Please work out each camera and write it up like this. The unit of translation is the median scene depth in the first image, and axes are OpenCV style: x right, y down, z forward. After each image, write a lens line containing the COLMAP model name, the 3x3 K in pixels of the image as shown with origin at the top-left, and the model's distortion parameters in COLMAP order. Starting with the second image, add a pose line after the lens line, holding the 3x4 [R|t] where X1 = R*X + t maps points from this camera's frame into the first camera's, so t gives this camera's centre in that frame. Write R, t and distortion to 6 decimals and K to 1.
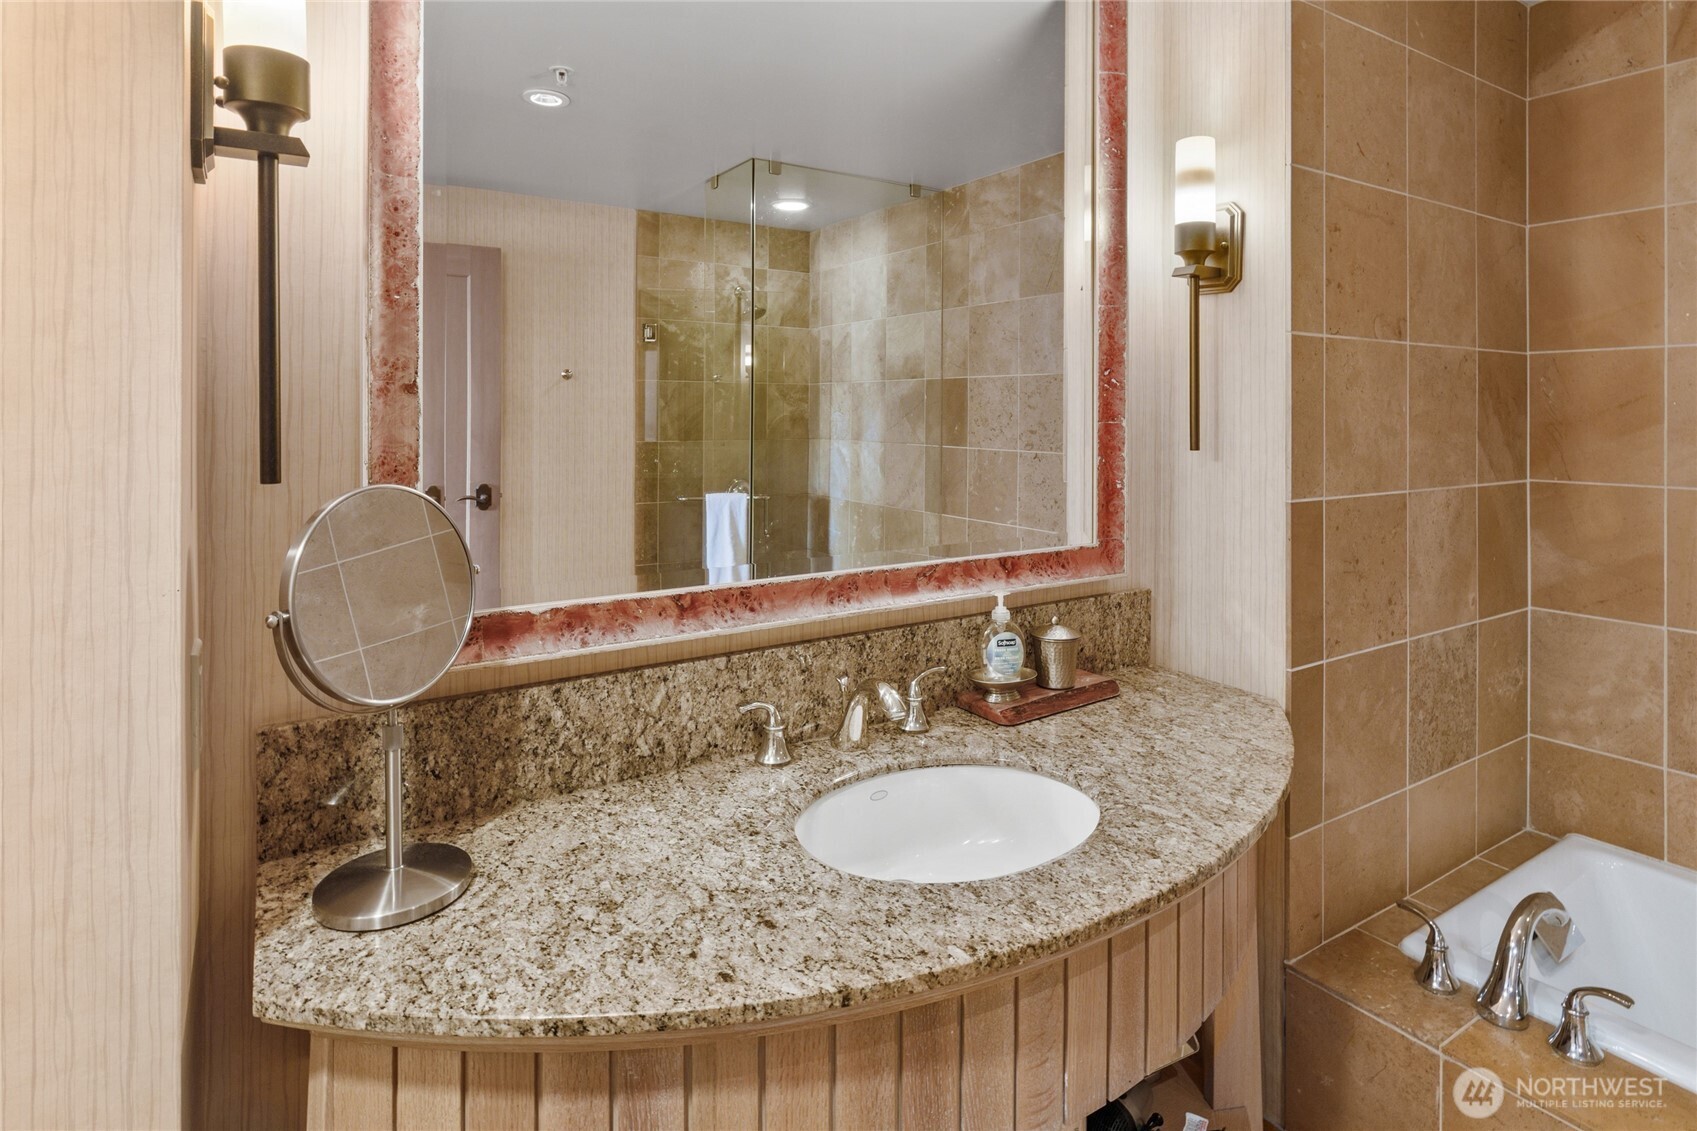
lens RADIAL K [[905.2, 0, 847.0], [0, 905.2, 410.5], [0, 0, 1]] dist [-0.007120, 0.001480]
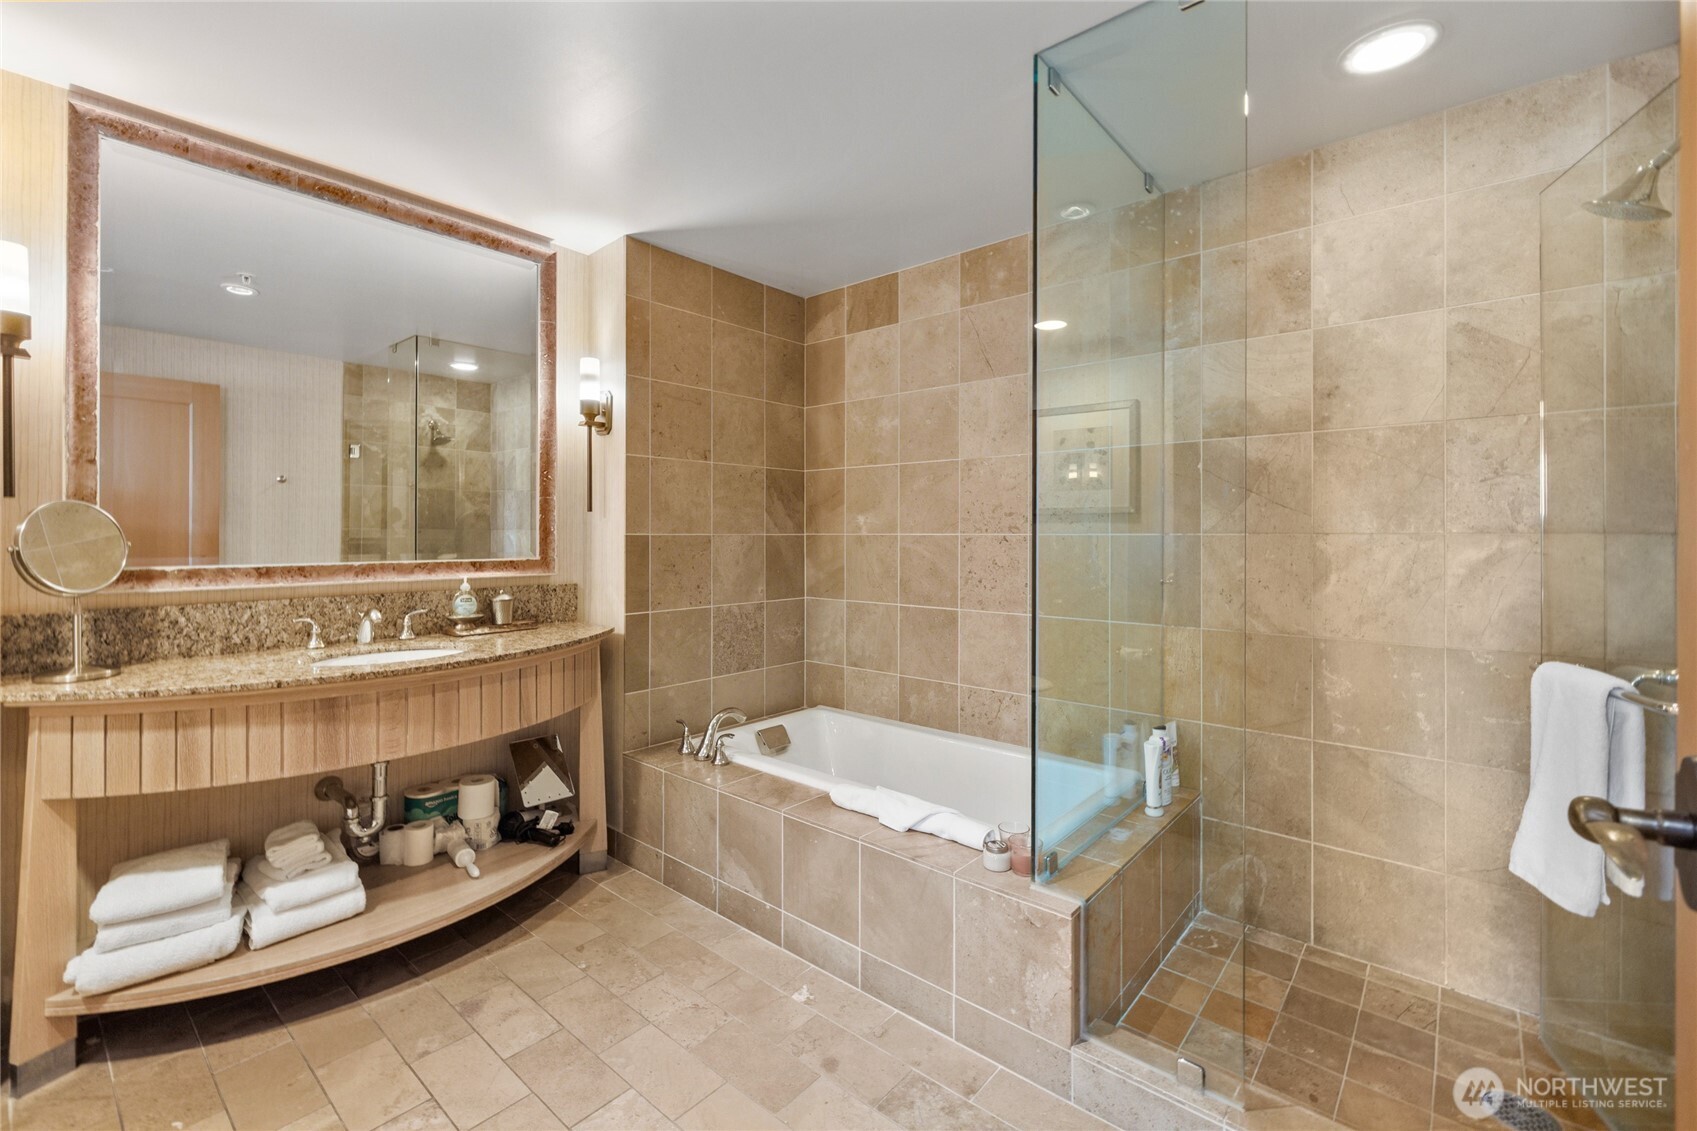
lens RADIAL K [[735.6, 0, 843.7], [0, 735.6, 530.8], [0, 0, 1]] dist [-0.000297, -0.000119]
pose [[0.959576, 0.002129, 0.281442, 0.521832], [-0.002592, 0.999996, 0.001275, 0.093955], [-0.281438, -0.001953, 0.959577, -0.832925]]
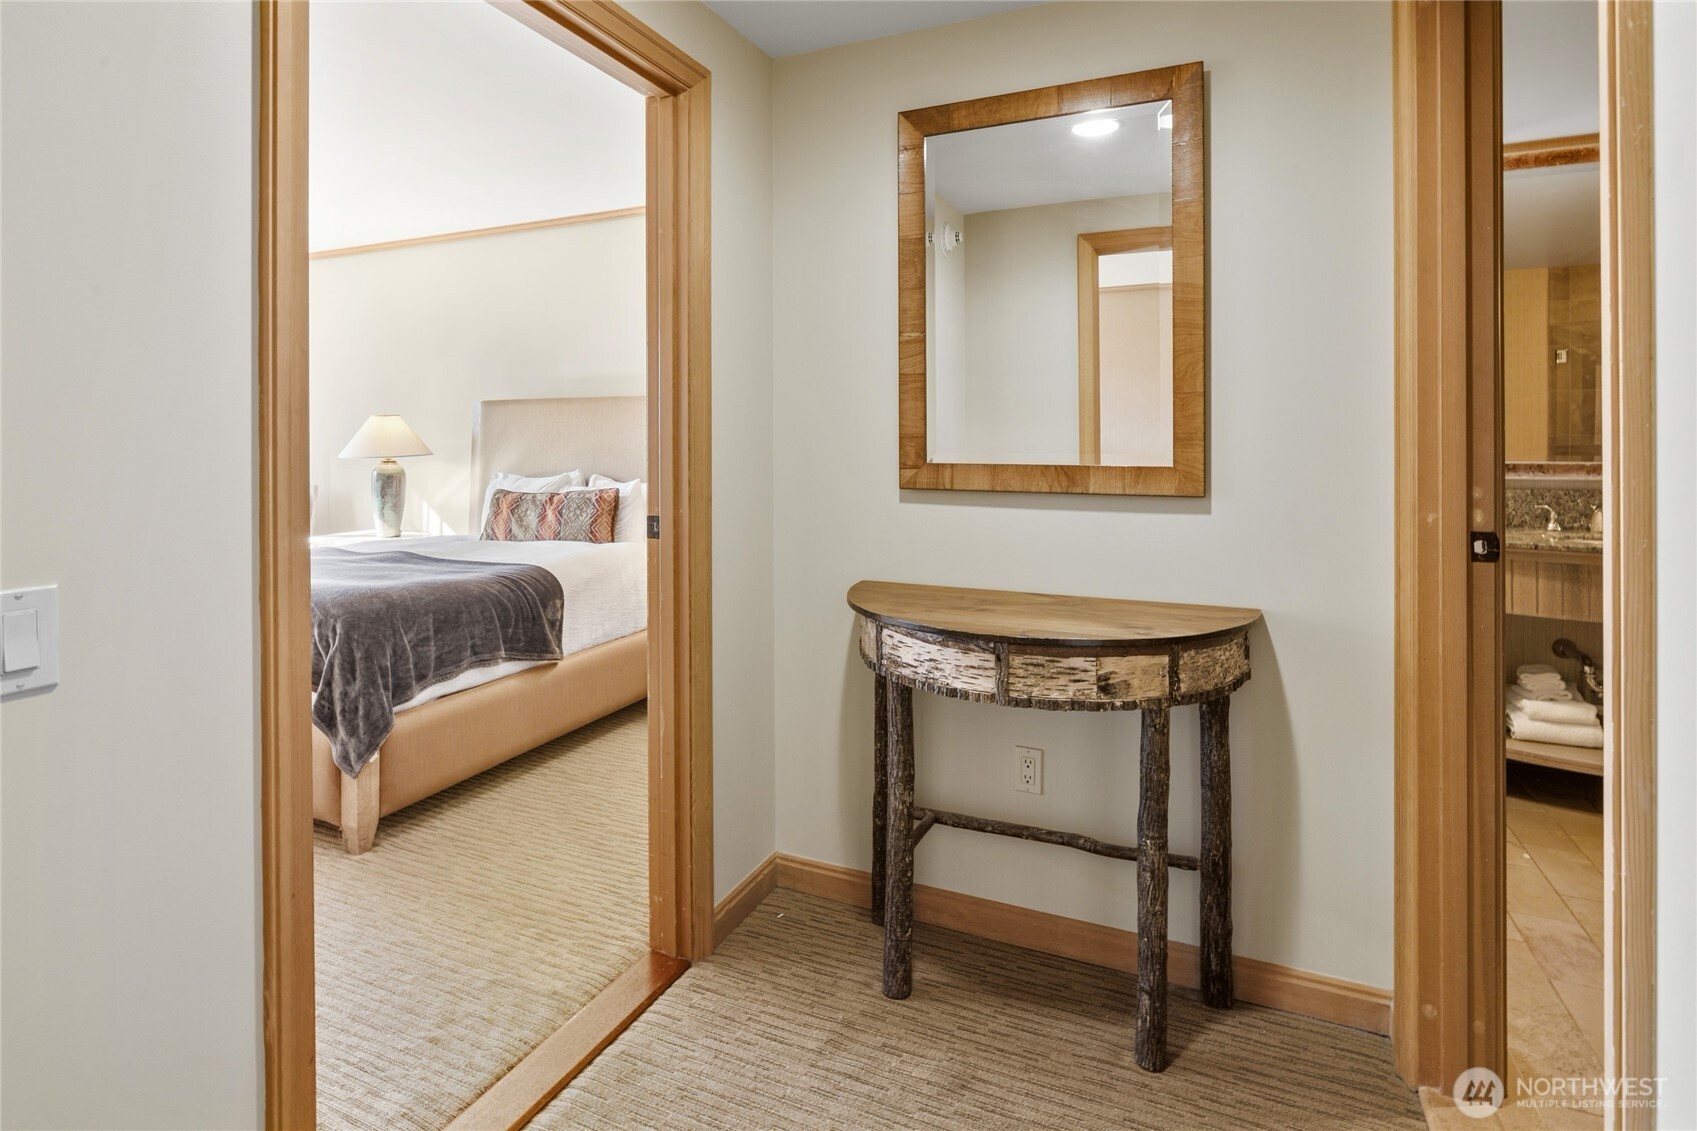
lens RADIAL K [[847.3, 0, 848.1], [0, 847.3, 430.1], [0, 0, 1]] dist [-0.003831, -0.000388]
pose [[0.556080, -0.007751, -0.831092, 0.689637], [0.001993, 0.999966, -0.007992, 0.097976], [0.831126, 0.002788, 0.556077, -1.726055]]
